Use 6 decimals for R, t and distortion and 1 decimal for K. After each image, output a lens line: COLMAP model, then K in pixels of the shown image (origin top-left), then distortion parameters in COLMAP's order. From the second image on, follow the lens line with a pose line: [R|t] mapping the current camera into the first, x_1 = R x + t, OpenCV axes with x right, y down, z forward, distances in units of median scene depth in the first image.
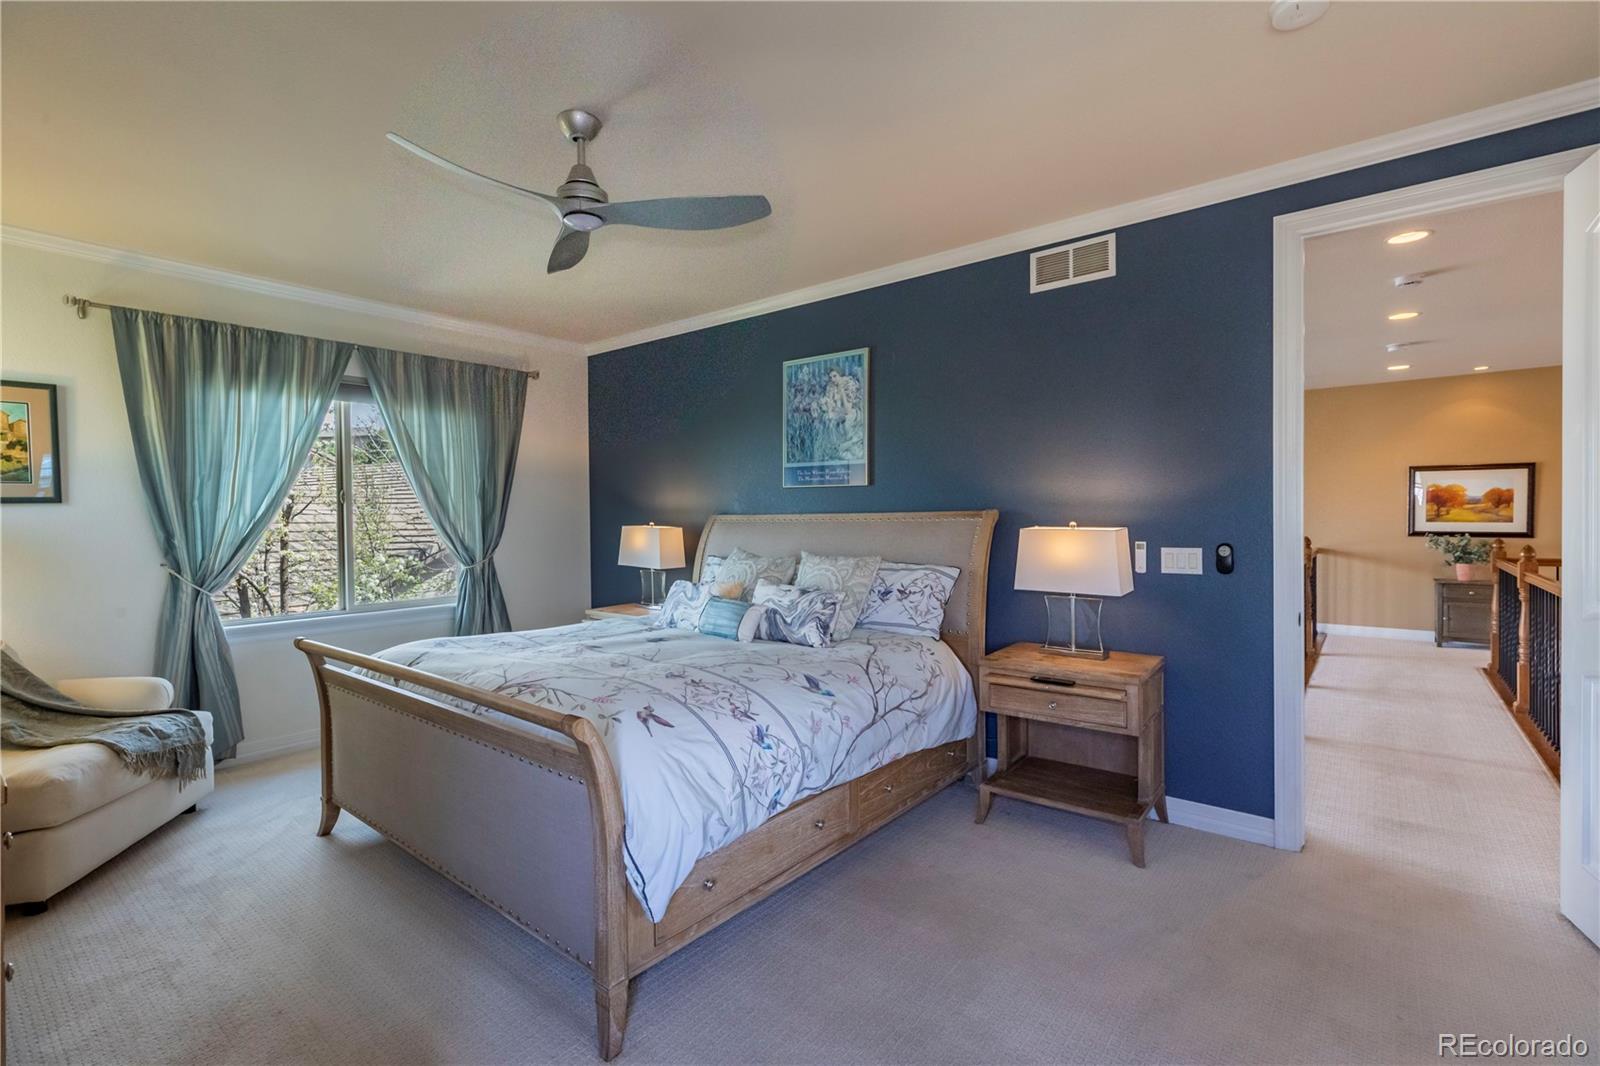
lens RADIAL K [[723.8, 0, 806.6], [0, 723.8, 530.3], [0, 0, 1]] dist [-0.000131, 0.000760]
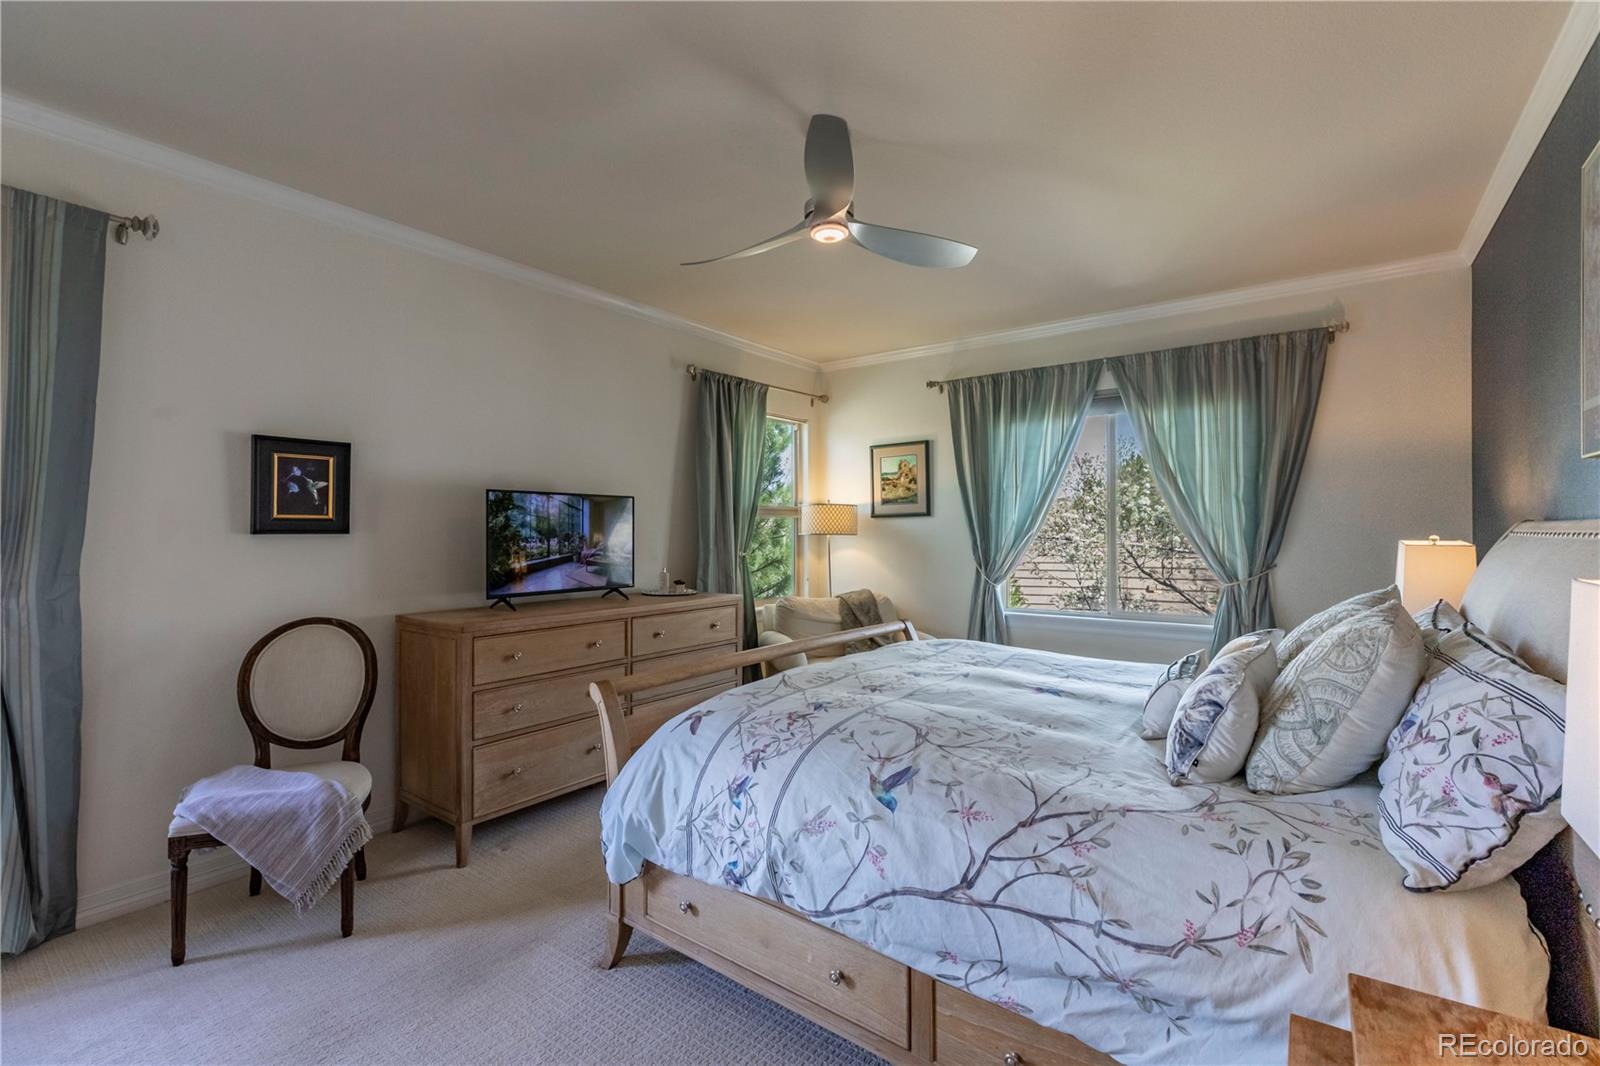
lens RADIAL K [[723.8, 0, 790.6], [0, 723.8, 524.3], [0, 0, 1]] dist [-0.000131, 0.000760]
pose [[0.016546, 0.000952, -0.999863, 0.531133], [-0.015602, 0.999878, 0.000694, -0.017071], [0.999741, 0.015589, 0.016559, 0.708613]]
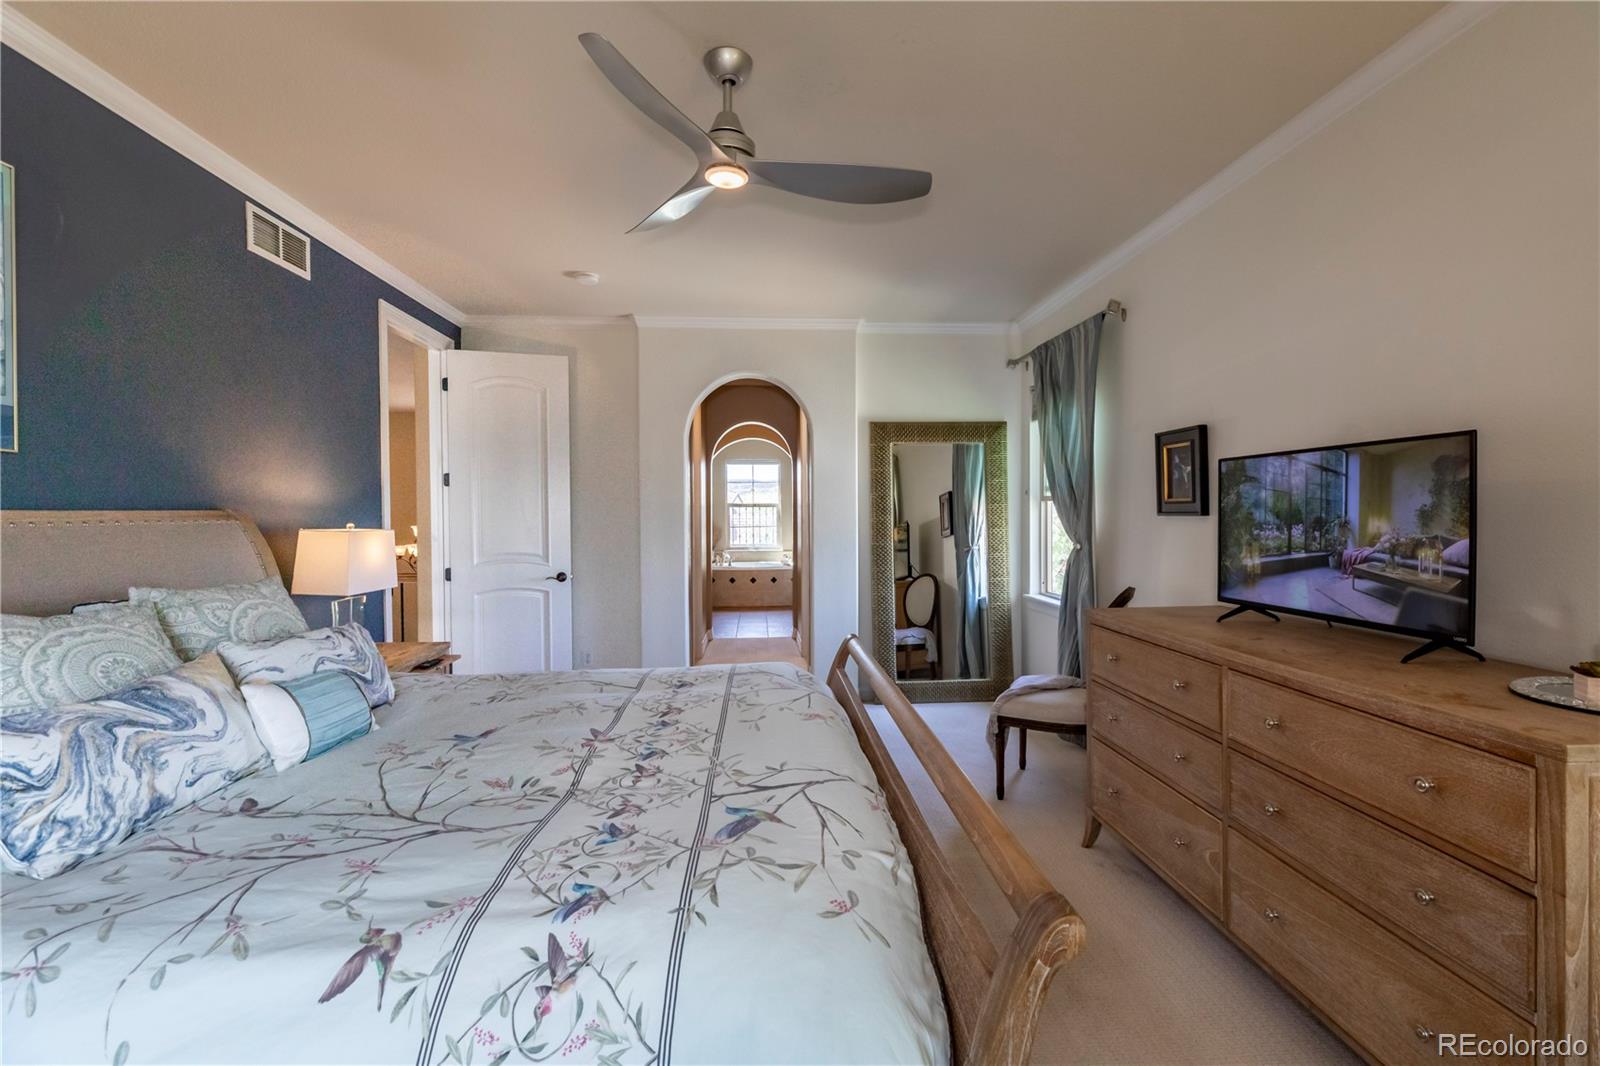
lens RADIAL K [[723.8, 0, 807.8], [0, 723.8, 527.1], [0, 0, 1]] dist [-0.000131, 0.000760]
pose [[-0.671630, 0.000220, 0.740887, -0.783683], [0.024121, 0.999476, 0.021570, -0.012845], [-0.740494, 0.032358, -0.671283, 1.166363]]
